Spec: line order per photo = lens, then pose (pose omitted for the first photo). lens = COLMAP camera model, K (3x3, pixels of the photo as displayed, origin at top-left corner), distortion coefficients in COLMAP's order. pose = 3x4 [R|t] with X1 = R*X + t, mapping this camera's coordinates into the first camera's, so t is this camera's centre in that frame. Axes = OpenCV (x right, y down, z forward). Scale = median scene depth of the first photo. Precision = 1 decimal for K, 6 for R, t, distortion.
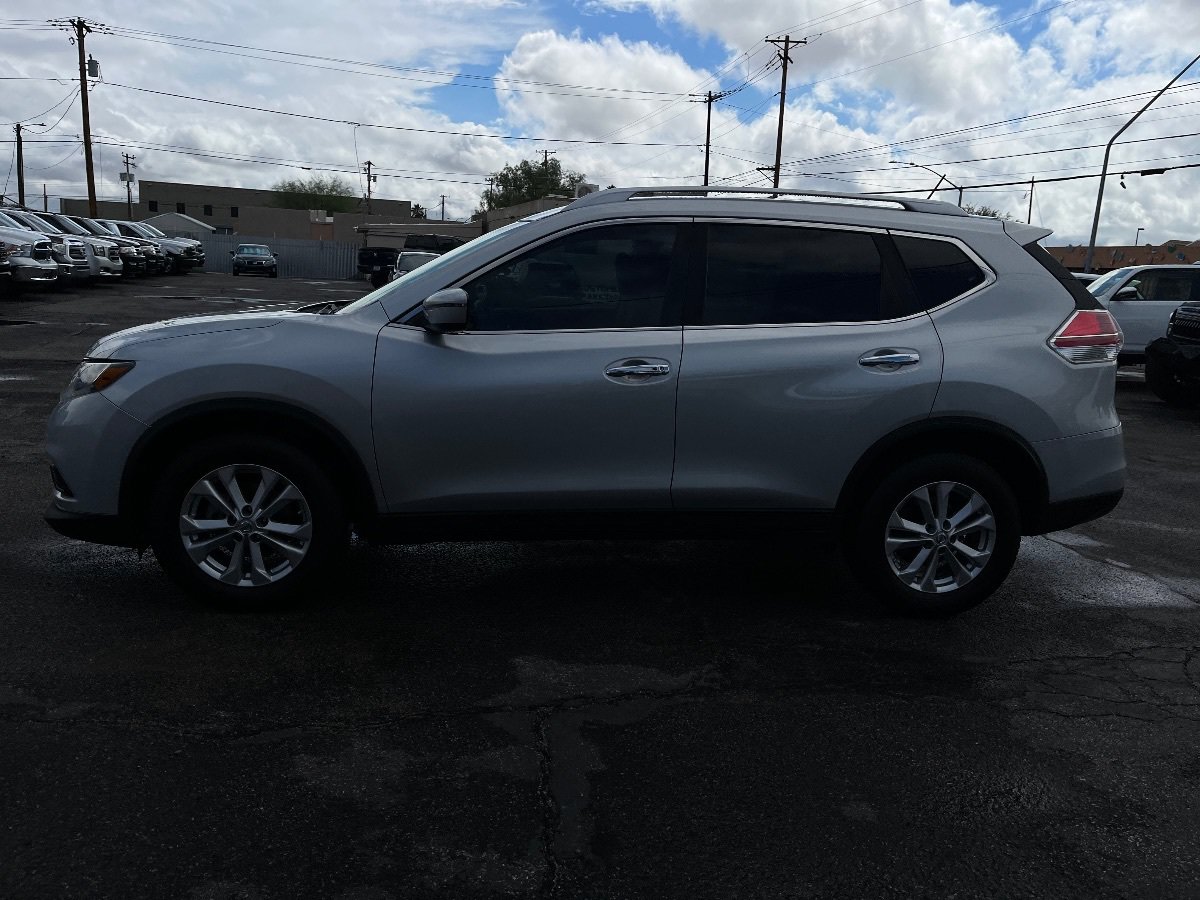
lens RADIAL K [[906.8, 0, 605.1], [0, 906.8, 447.2], [0, 0, 1]] dist [0.058601, -0.088250]
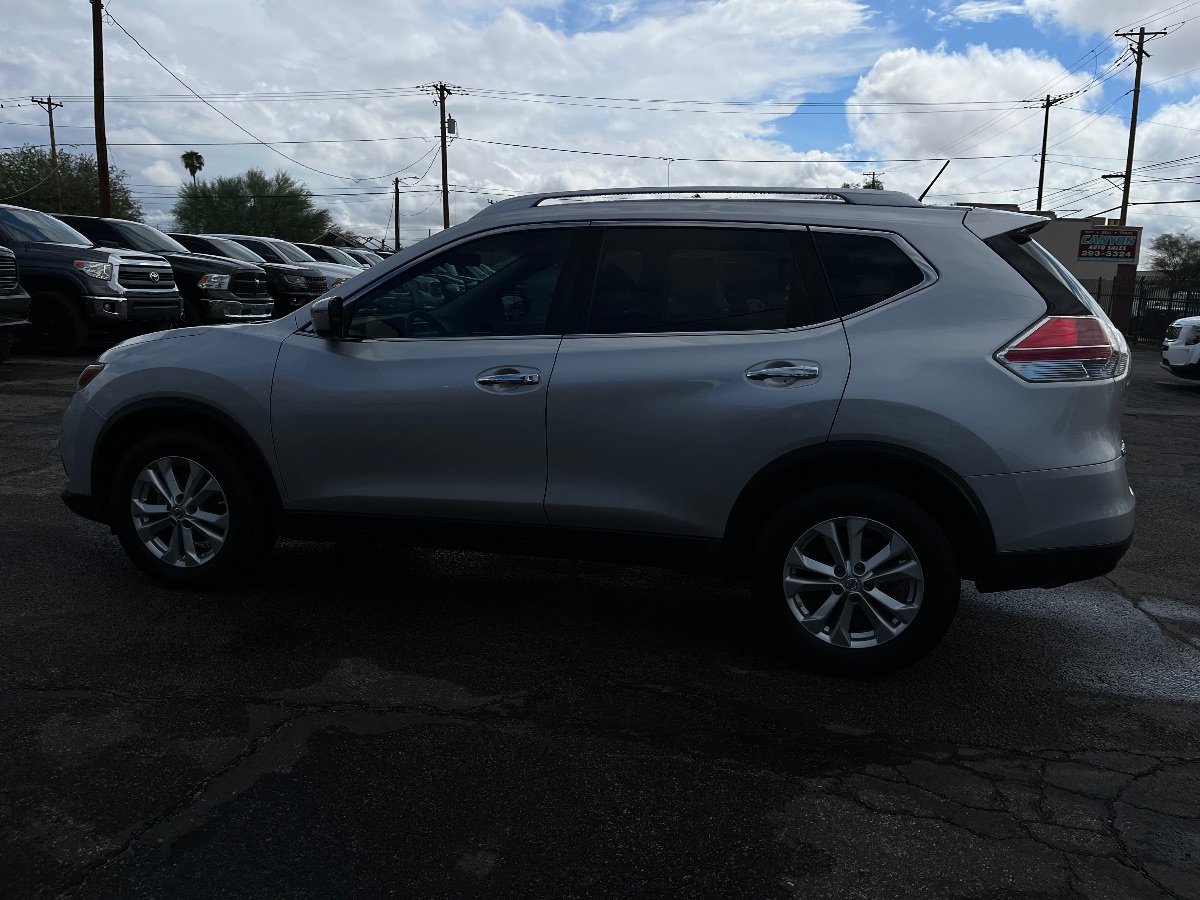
lens RADIAL K [[905.1, 0, 597.9], [0, 905.1, 445.7], [0, 0, 1]] dist [0.043255, -0.054492]
pose [[0.937094, 0.041718, -0.346575, 0.438481], [-0.052020, 0.998436, -0.020471, 0.001125], [0.345179, 0.037212, 0.937799, 0.119443]]
